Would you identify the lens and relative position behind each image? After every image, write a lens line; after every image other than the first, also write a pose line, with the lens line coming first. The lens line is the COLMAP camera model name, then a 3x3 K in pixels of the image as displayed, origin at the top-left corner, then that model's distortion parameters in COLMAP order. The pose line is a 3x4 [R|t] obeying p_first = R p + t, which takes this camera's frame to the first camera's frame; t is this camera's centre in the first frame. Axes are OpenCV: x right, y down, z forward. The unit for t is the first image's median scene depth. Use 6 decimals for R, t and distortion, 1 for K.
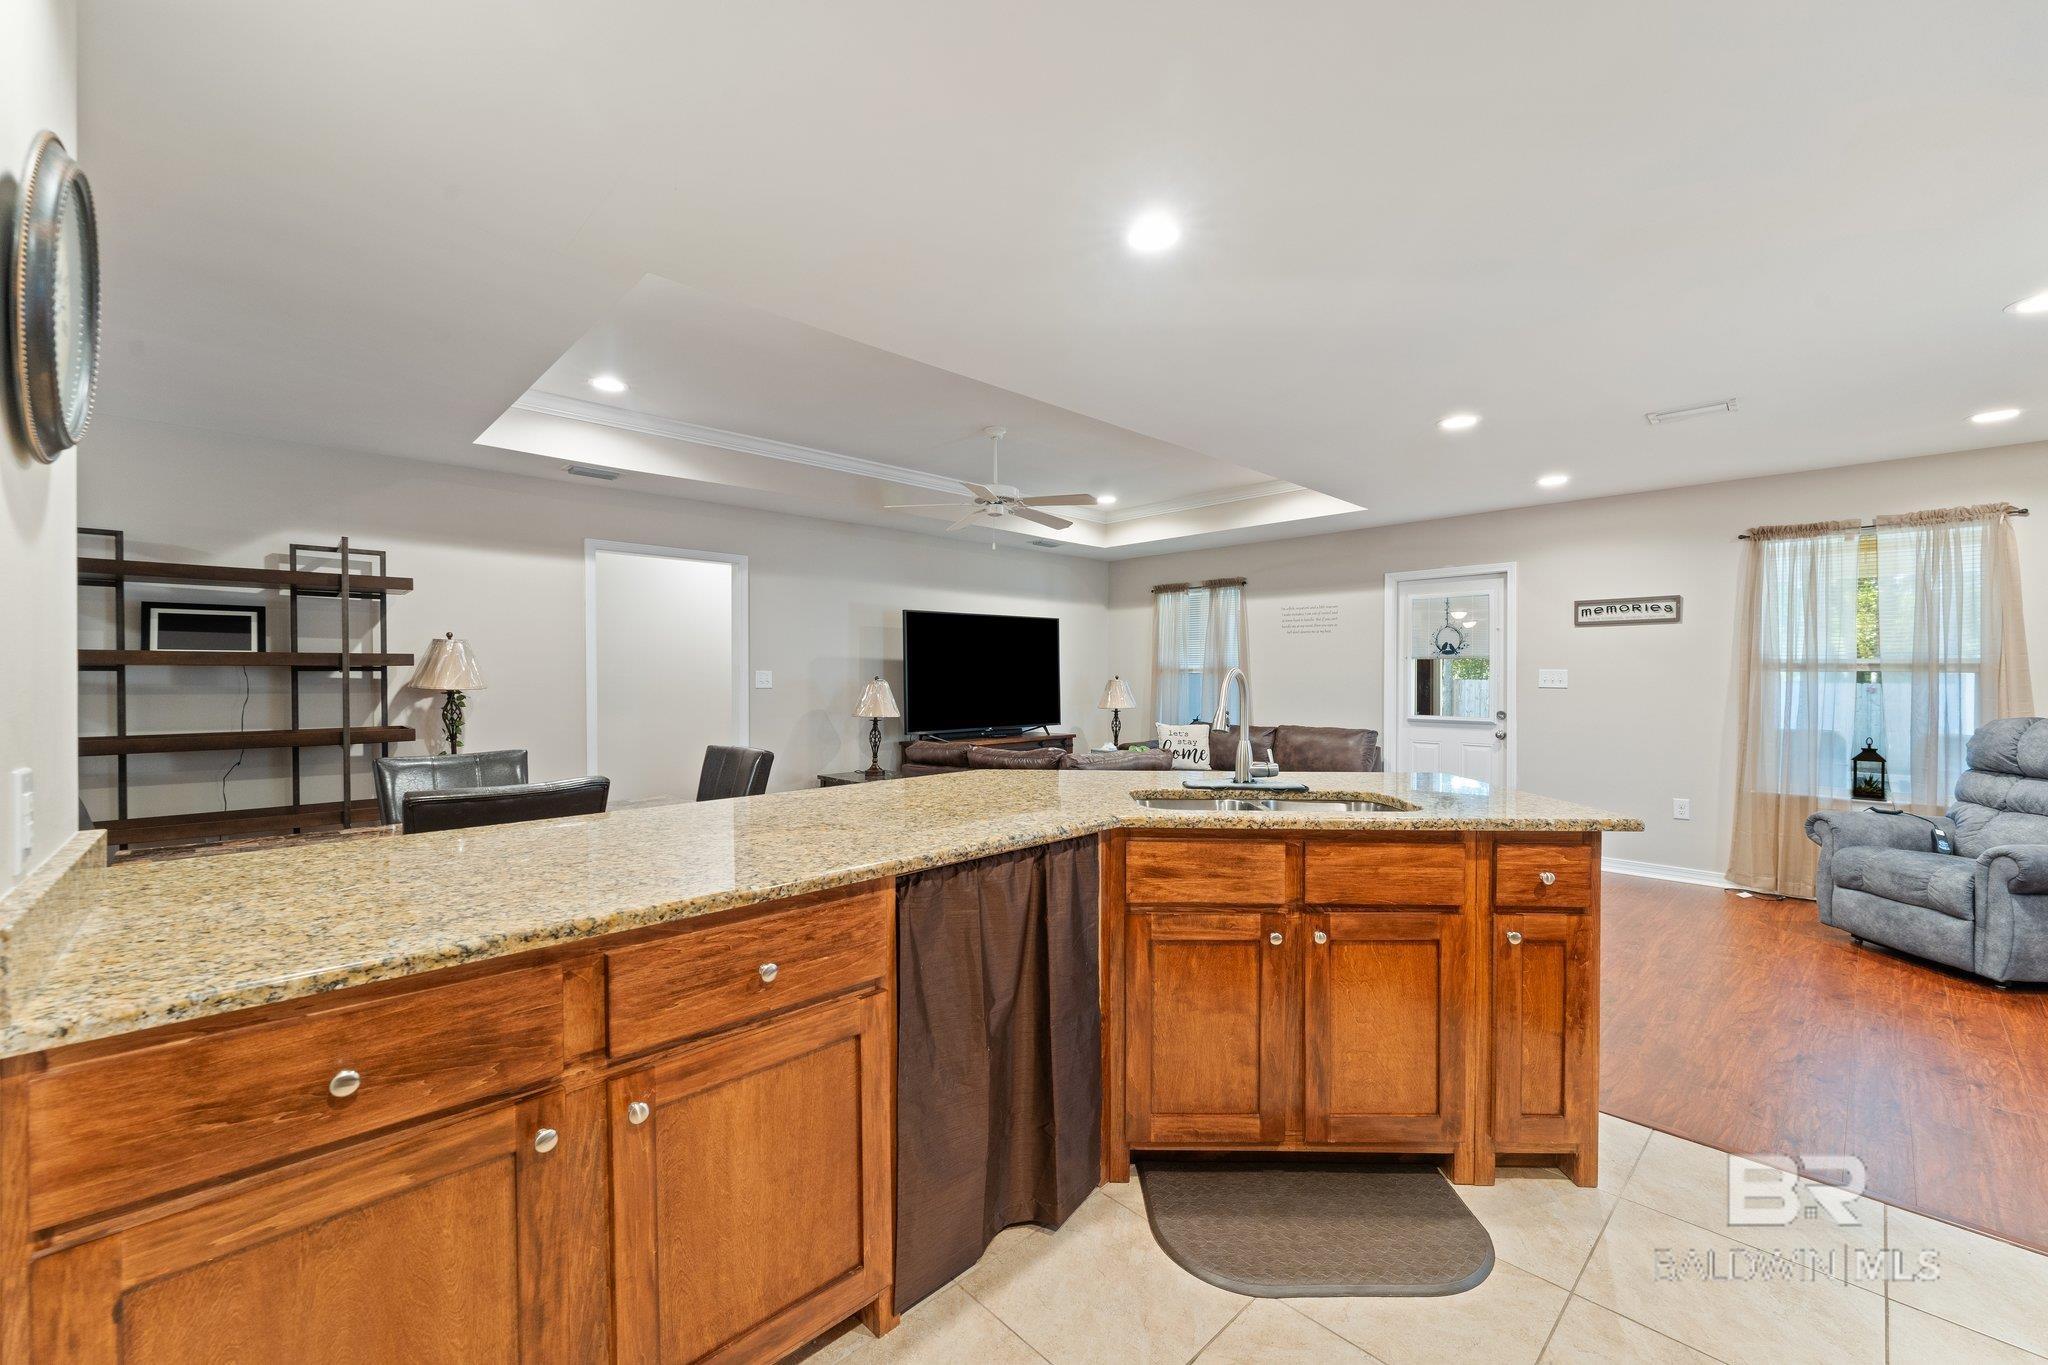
lens RADIAL K [[827.6, 0, 1024.0], [0, 827.6, 682.5], [0, 0, 1]] dist [-0.000135, 0.000484]
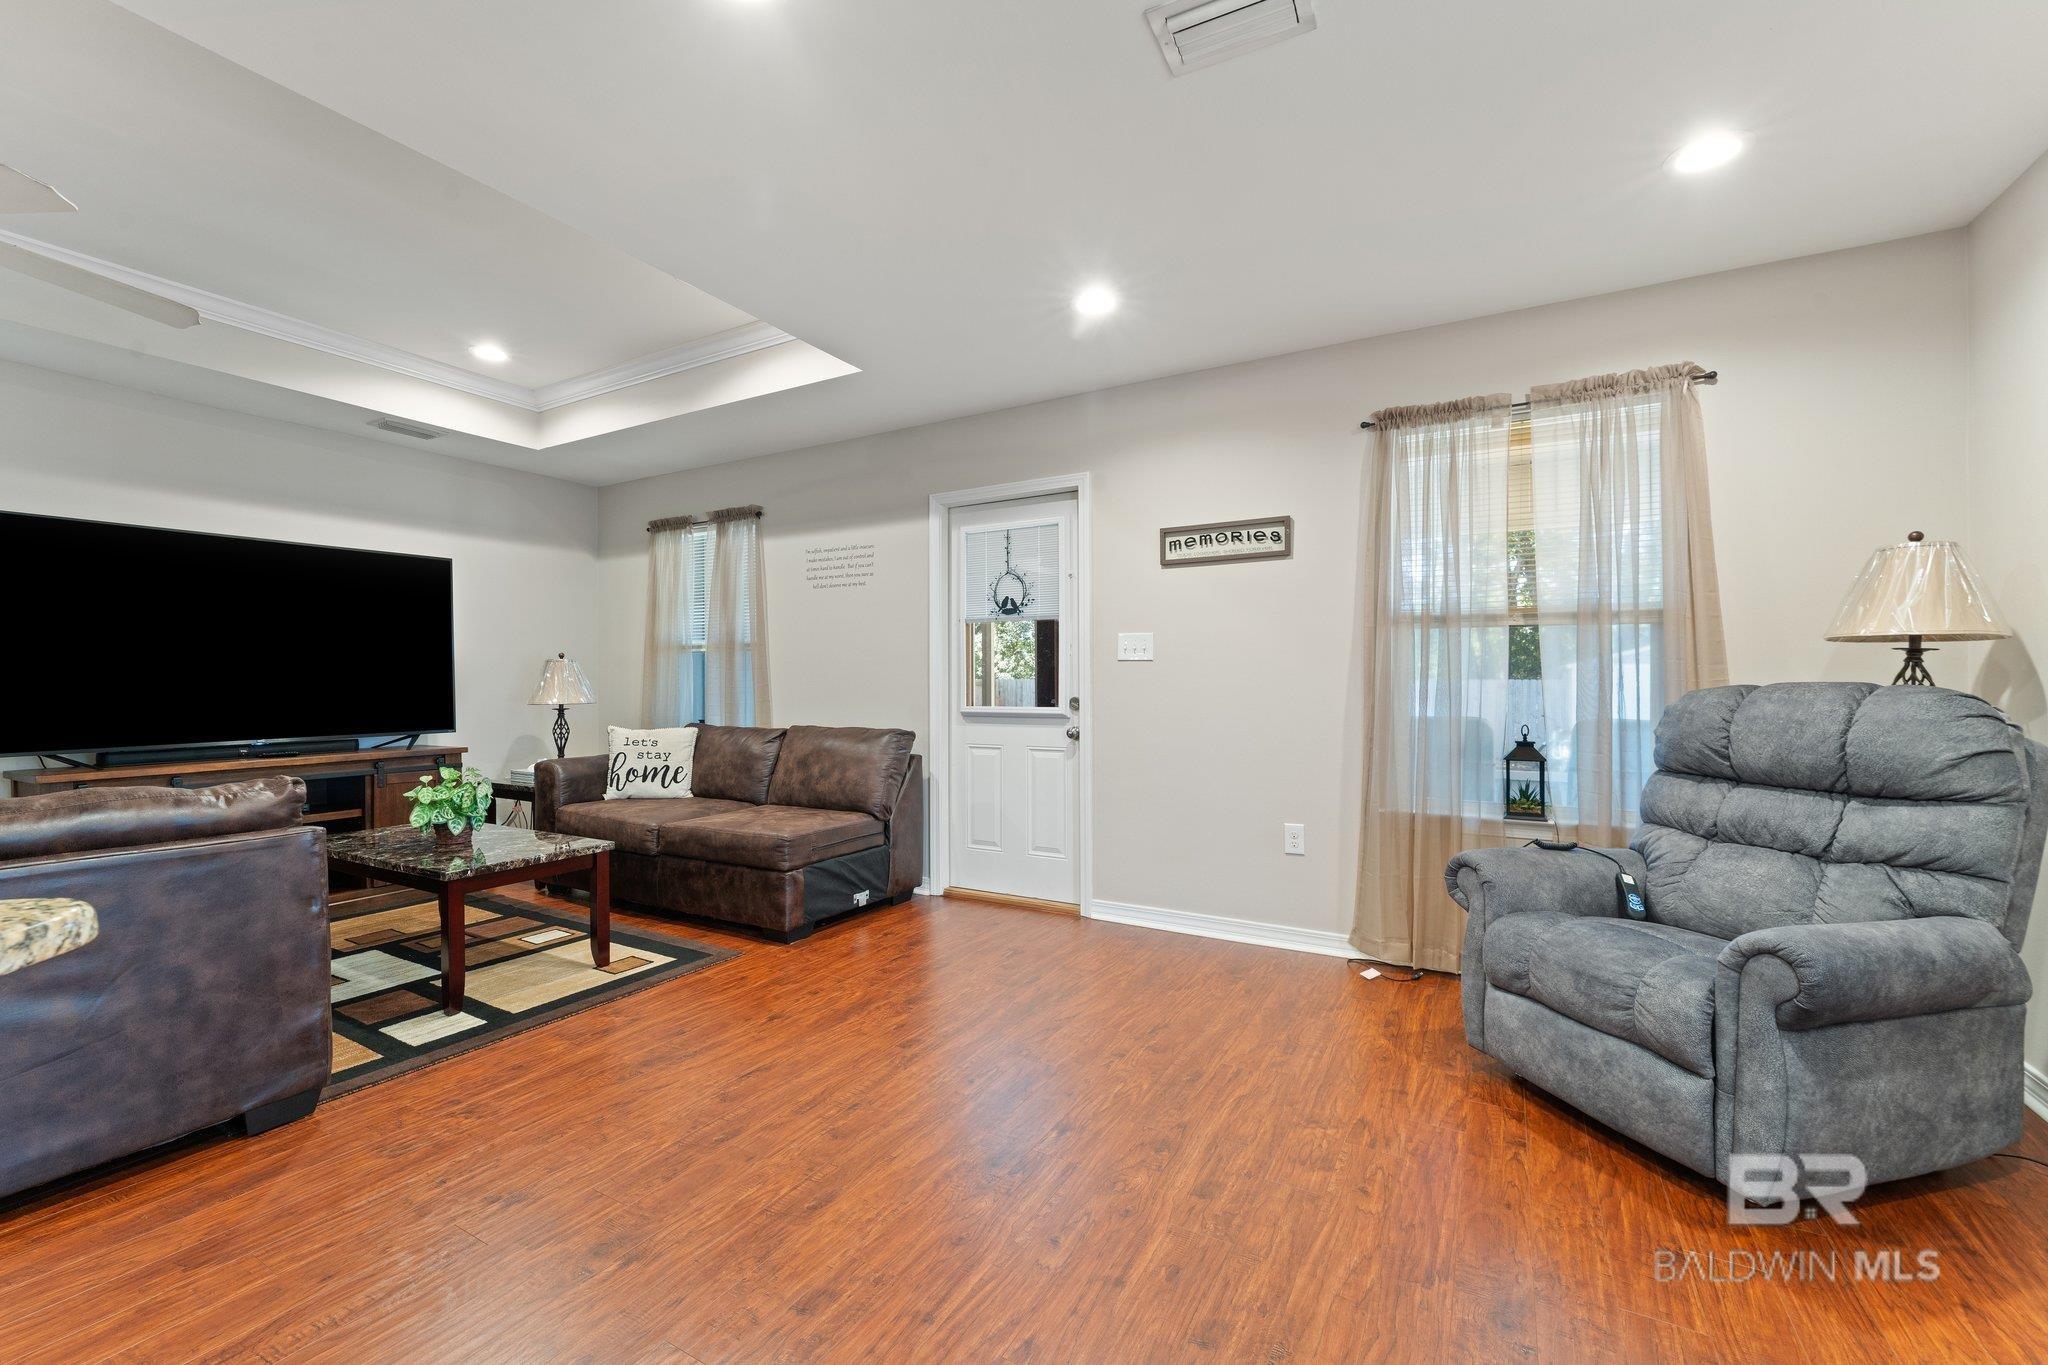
lens RADIAL K [[839.1, 0, 1018.0], [0, 839.1, 683.6], [0, 0, 1]] dist [-0.002488, -0.000459]
pose [[0.961605, -0.004829, 0.274395, 0.452699], [0.006611, 0.999963, -0.005567, 0.034933], [-0.274357, 0.007167, 0.961601, 0.471846]]
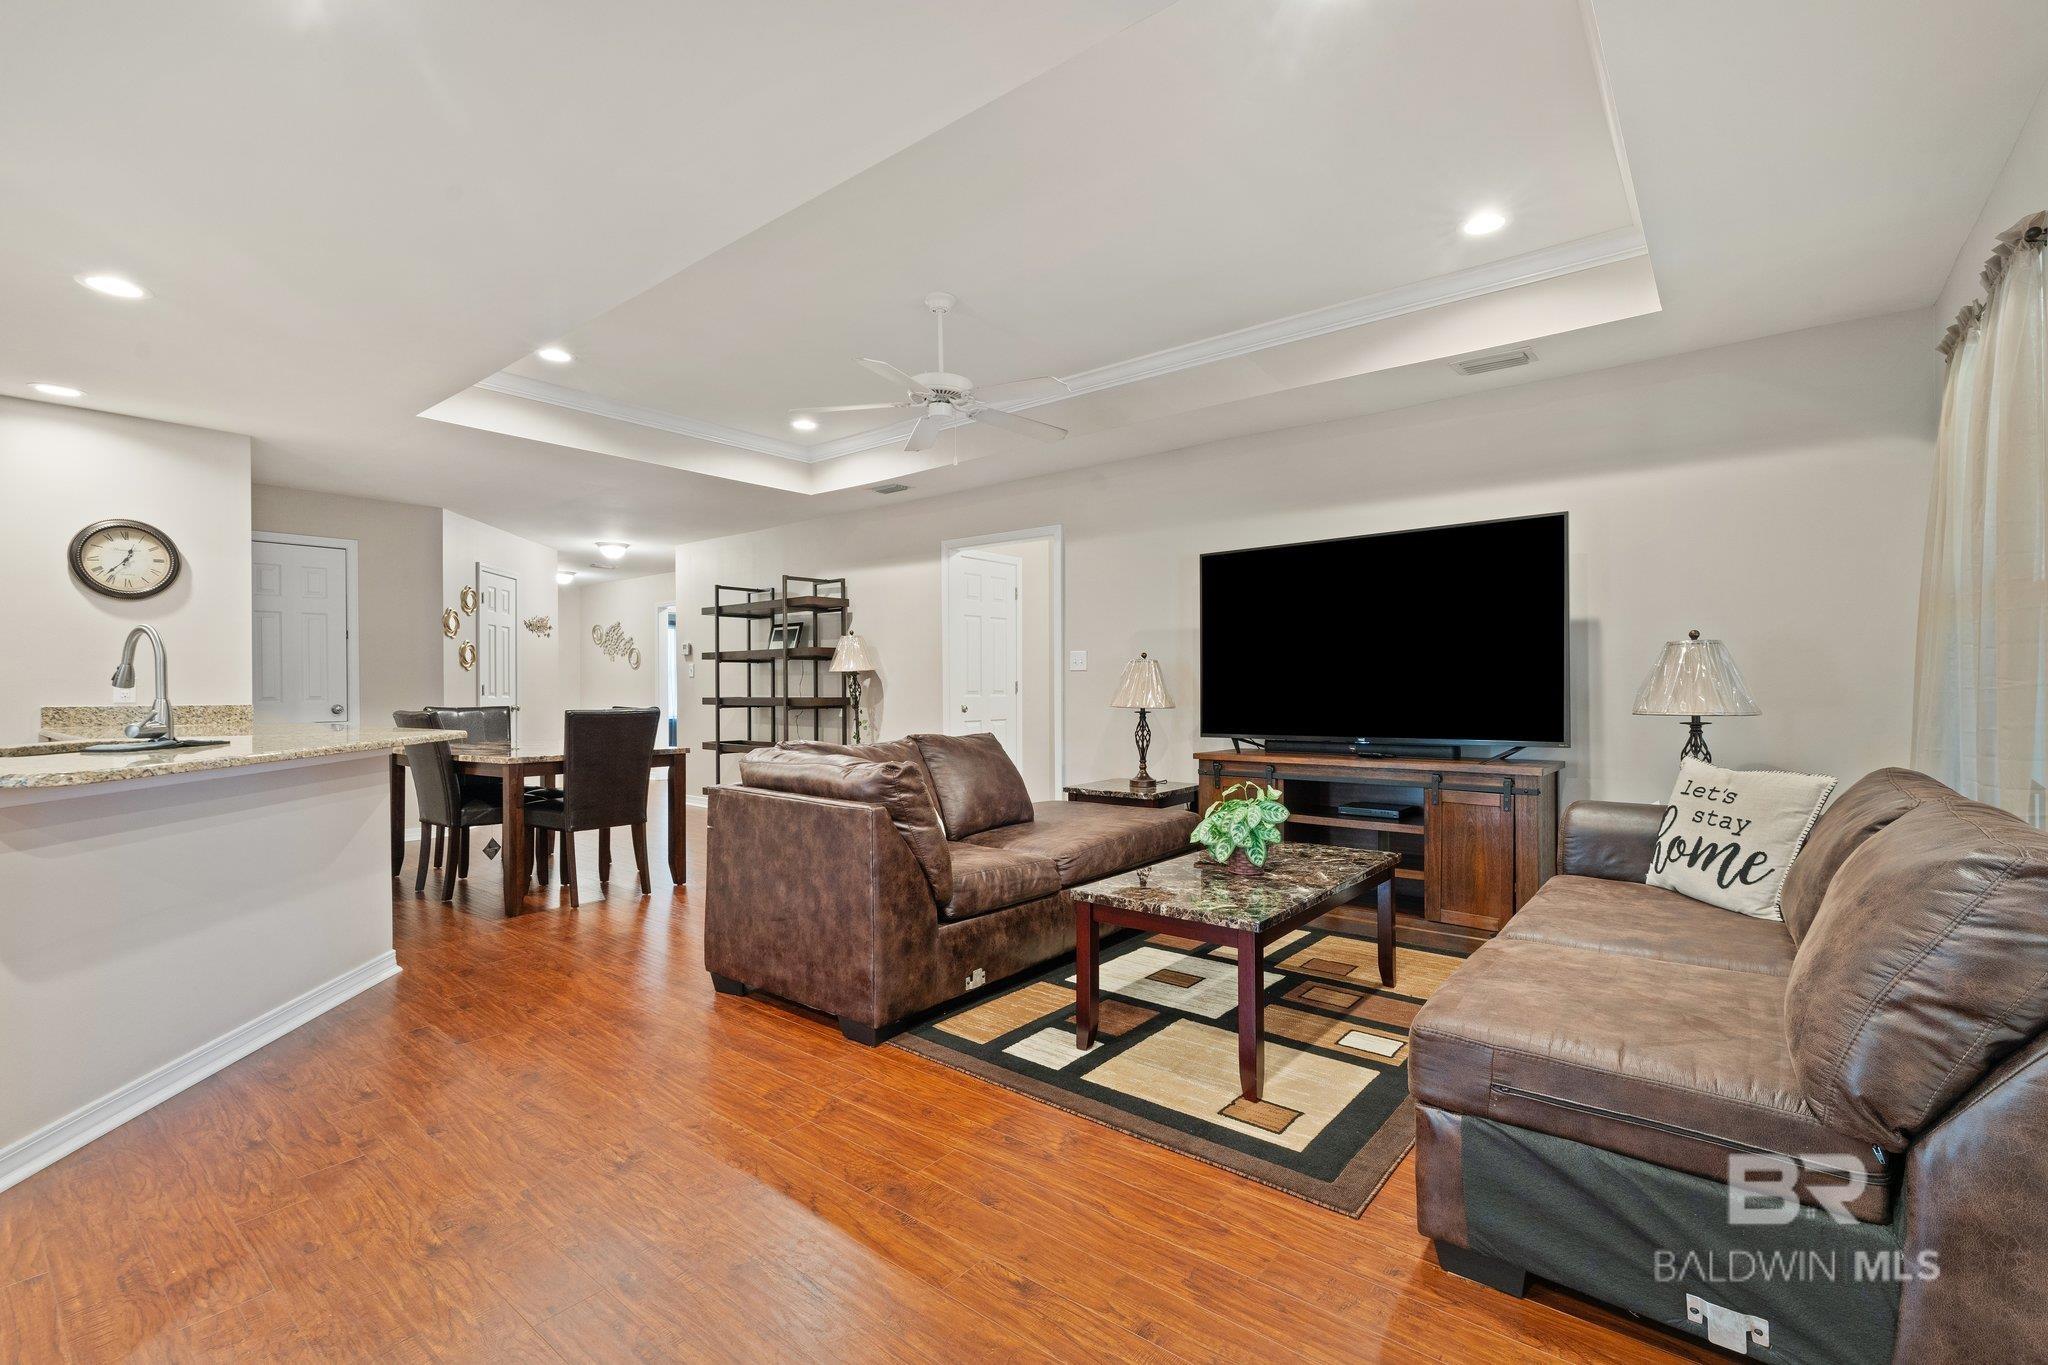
lens RADIAL K [[898.1, 0, 1024.0], [0, 898.1, 682.5], [0, 0, 1]] dist [-0.000820, 0.000213]
pose [[0.123106, -0.003437, -0.992388, 0.808794], [-0.003080, 0.999988, -0.003845, 0.030403], [0.992389, 0.003530, 0.123094, 1.063378]]
